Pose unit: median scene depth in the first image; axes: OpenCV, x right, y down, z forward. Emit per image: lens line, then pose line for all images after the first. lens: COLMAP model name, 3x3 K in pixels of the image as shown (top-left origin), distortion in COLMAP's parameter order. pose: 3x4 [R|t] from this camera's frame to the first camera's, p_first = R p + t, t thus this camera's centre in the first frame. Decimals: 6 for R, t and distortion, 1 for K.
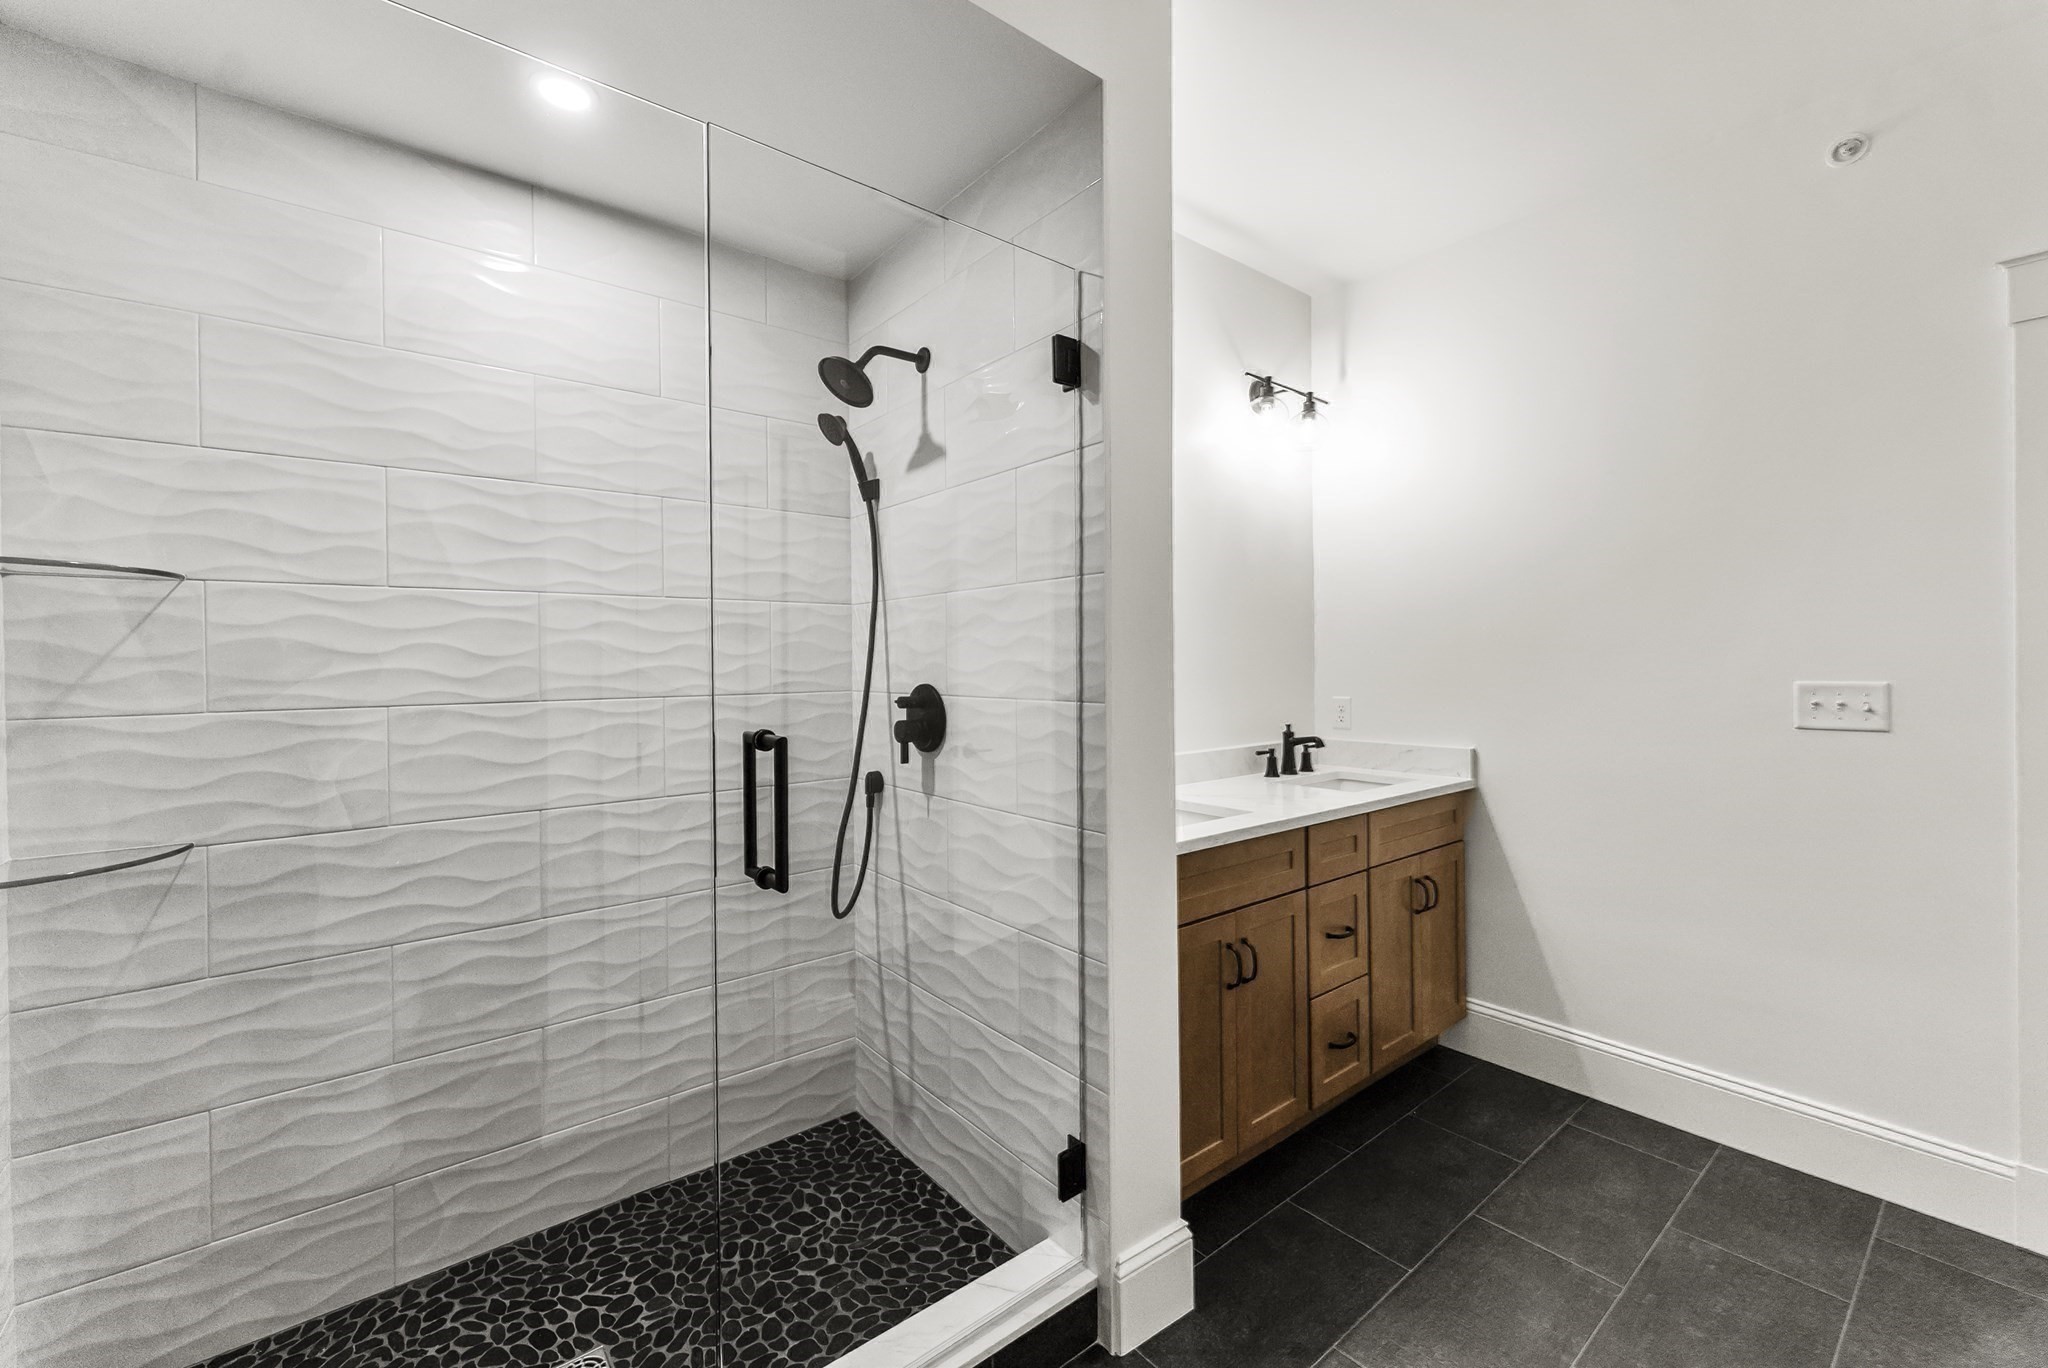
lens RADIAL K [[835.3, 0, 1014.4], [0, 835.3, 655.5], [0, 0, 1]] dist [0.000946, 0.000193]
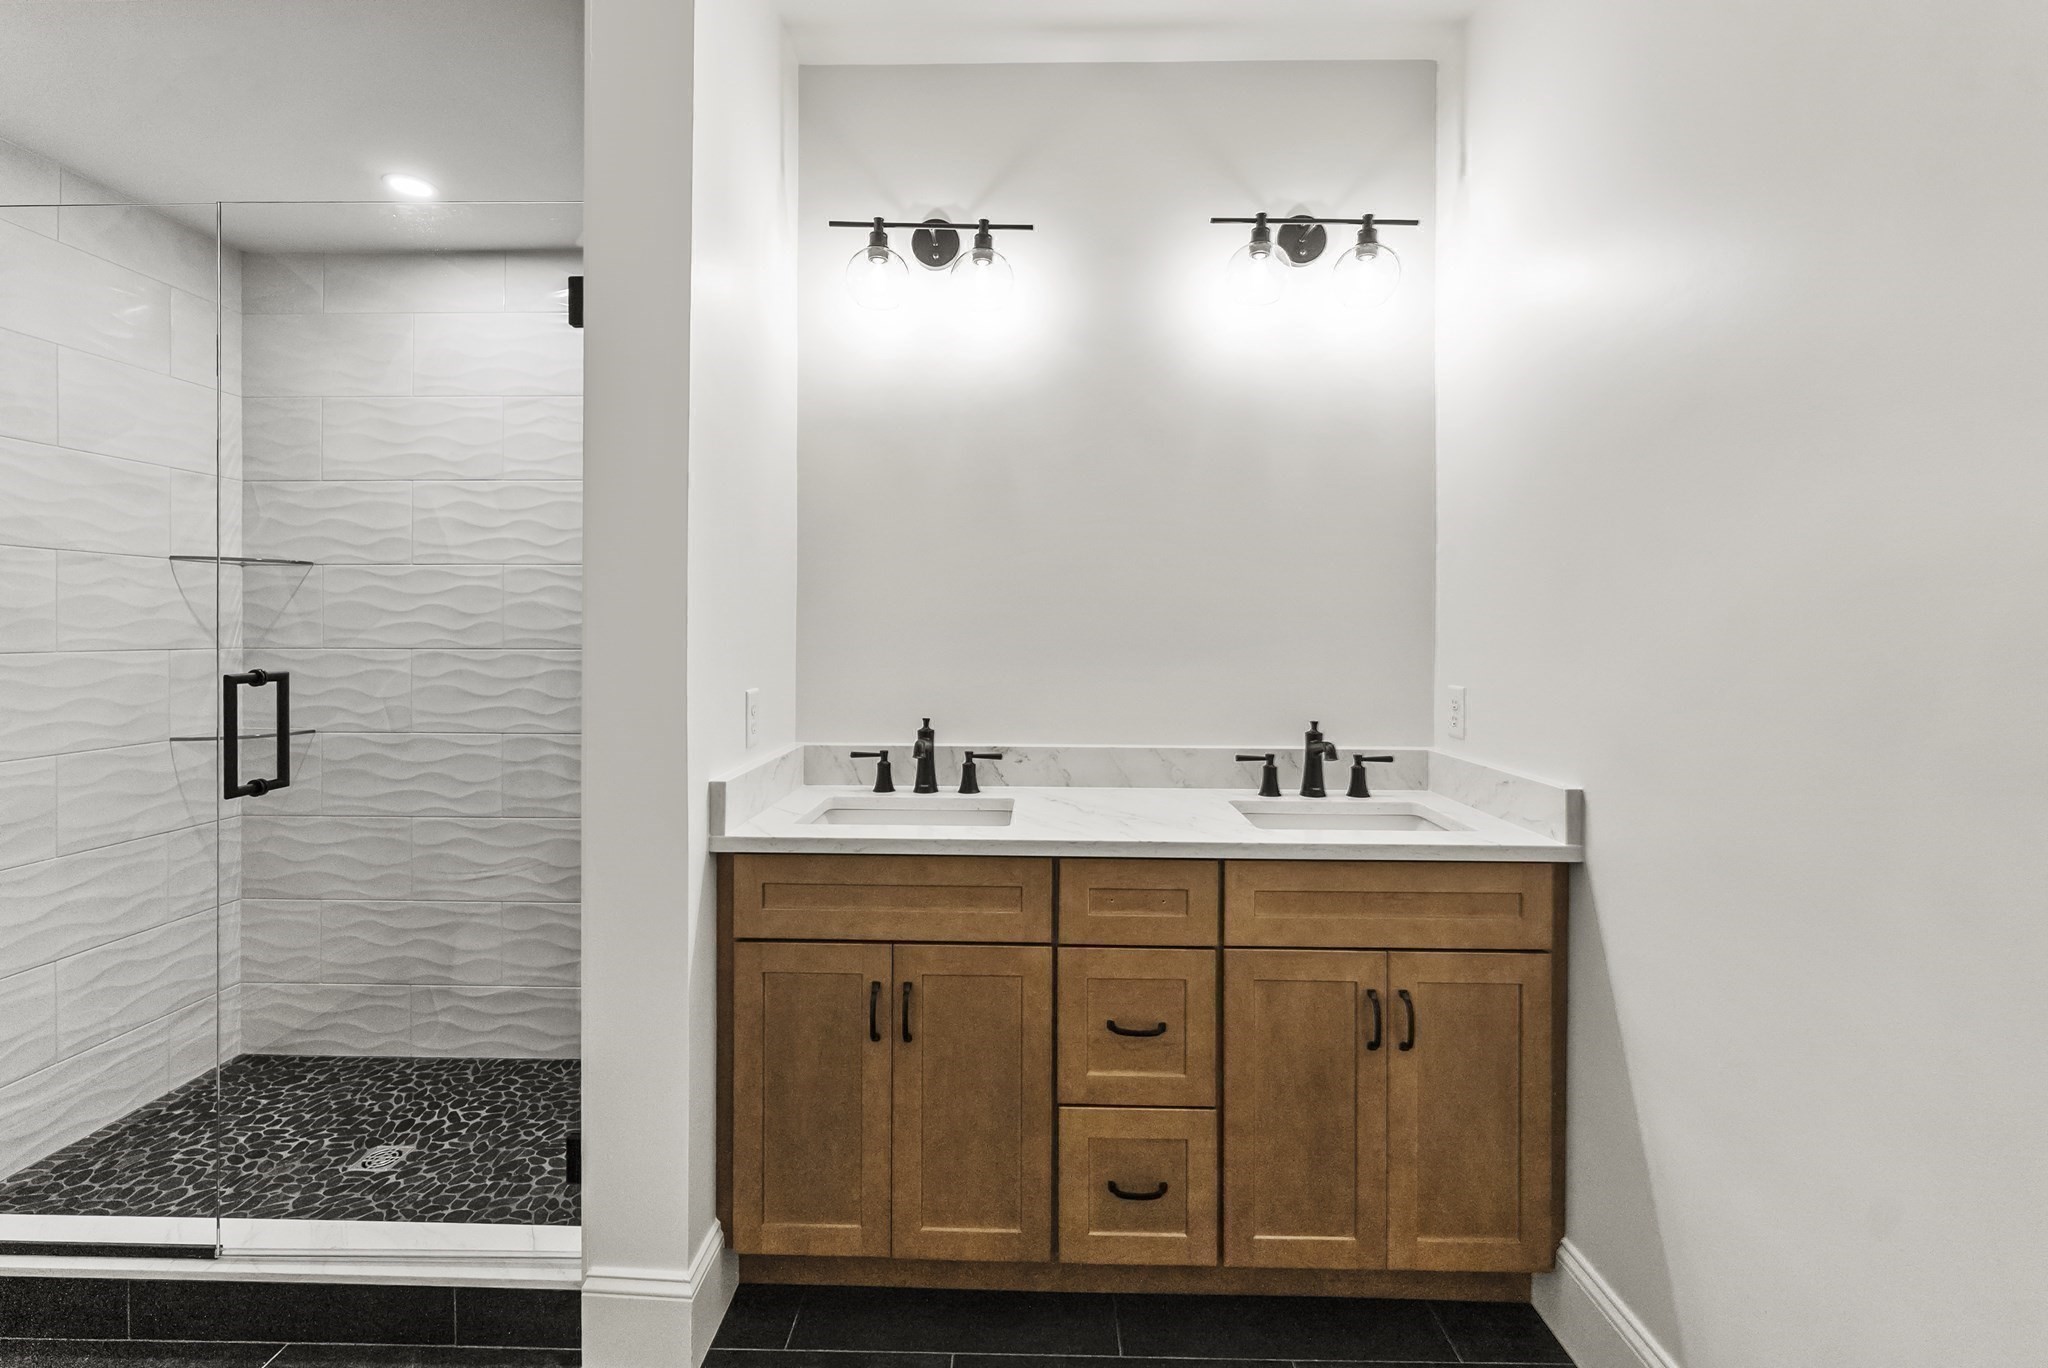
lens RADIAL K [[875.8, 0, 1018.9], [0, 875.8, 629.2], [0, 0, 1]] dist [-0.000640, -0.000240]
pose [[0.766871, 0.008584, -0.641744, 0.959727], [-0.008540, 0.999959, 0.003171, 0.013580], [0.641745, 0.003049, 0.766912, 0.498810]]
